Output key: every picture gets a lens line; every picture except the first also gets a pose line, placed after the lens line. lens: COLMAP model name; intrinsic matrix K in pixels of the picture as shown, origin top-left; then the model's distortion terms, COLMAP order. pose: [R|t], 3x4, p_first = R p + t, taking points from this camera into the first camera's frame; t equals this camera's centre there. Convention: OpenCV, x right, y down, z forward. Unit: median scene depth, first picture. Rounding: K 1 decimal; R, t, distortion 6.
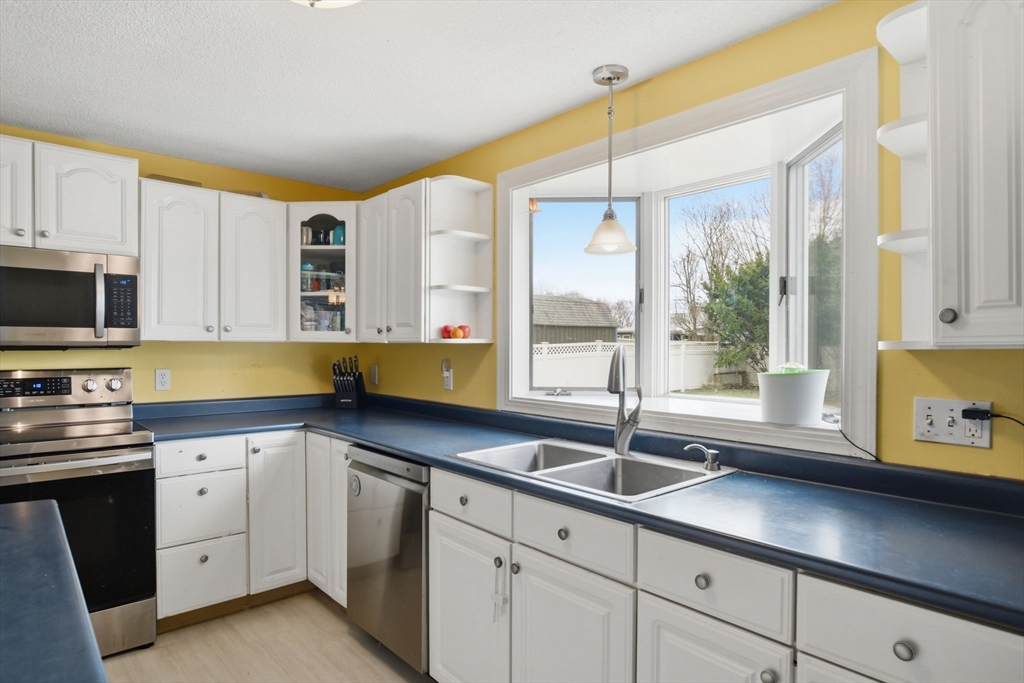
lens RADIAL K [[577.1, 0, 516.5], [0, 577.1, 353.9], [0, 0, 1]] dist [-0.017552, 0.007851]
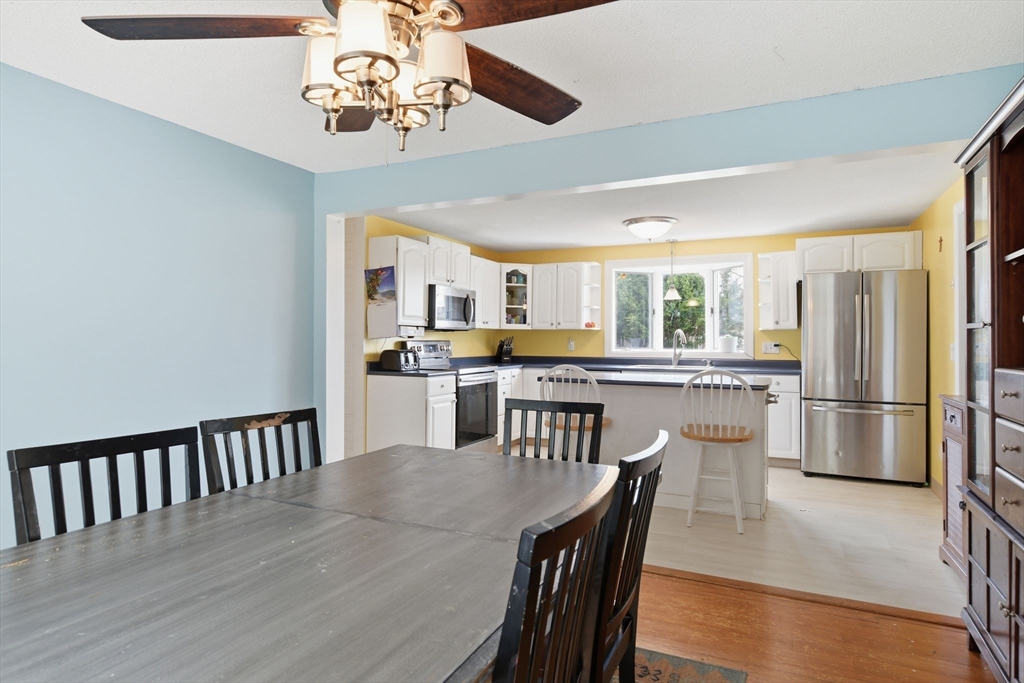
lens RADIAL K [[577.1, 0, 510.2], [0, 577.1, 330.7], [0, 0, 1]] dist [-0.017552, 0.007851]
pose [[0.923520, 0.005039, 0.383517, -1.344278], [0.006617, 0.999556, -0.029066, 0.053690], [-0.383493, 0.029381, 0.923076, -1.105625]]
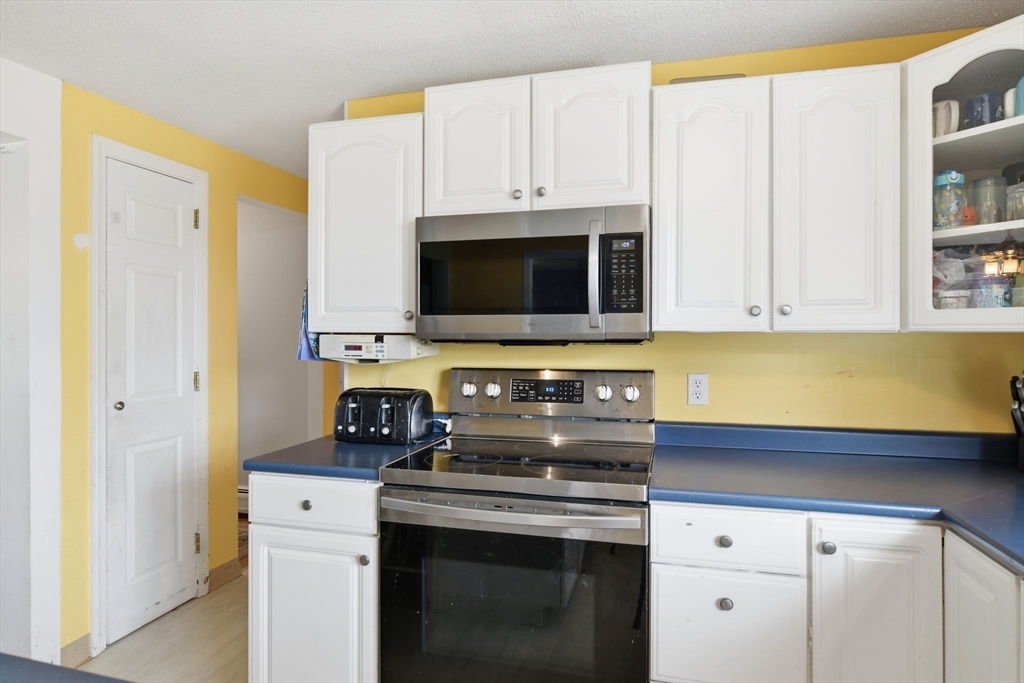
lens RADIAL K [[577.1, 0, 518.0], [0, 577.1, 335.1], [0, 0, 1]] dist [-0.017552, 0.007851]
pose [[0.546711, -0.004319, -0.837310, -0.181808], [-0.010855, 0.999866, -0.012245, -0.009496], [0.837251, 0.015783, 0.546591, 0.499922]]
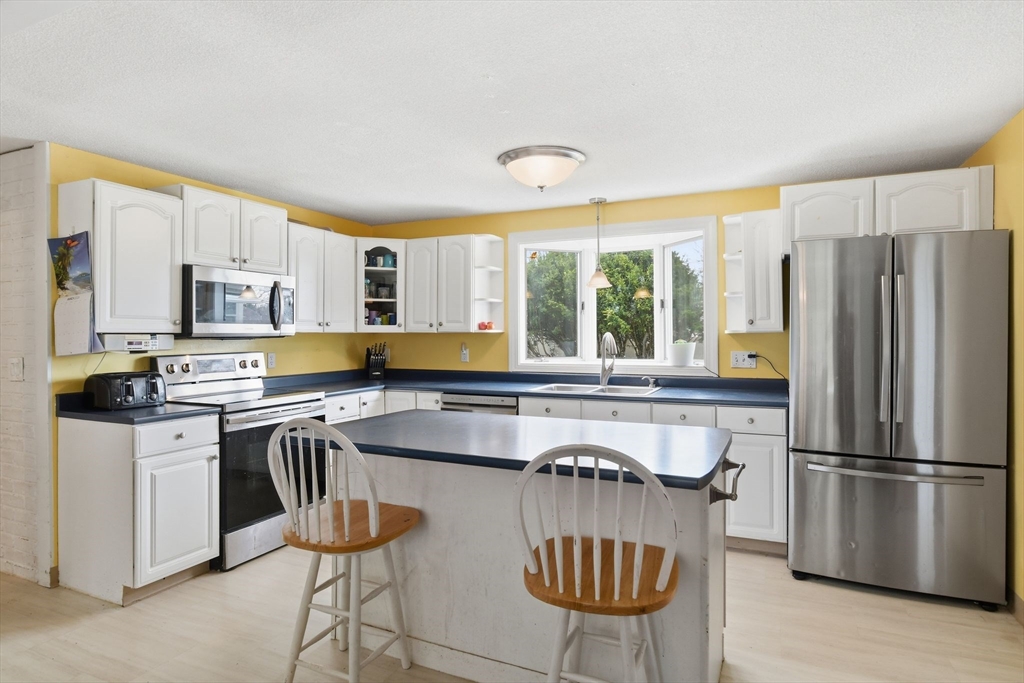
lens RADIAL K [[577.1, 0, 512.3], [0, 577.1, 333.9], [0, 0, 1]] dist [-0.017552, 0.007851]
pose [[0.917957, -0.008280, 0.396593, -0.700858], [0.014456, 0.999816, -0.012586, 0.007045], [-0.396416, 0.017286, 0.917908, -0.566350]]
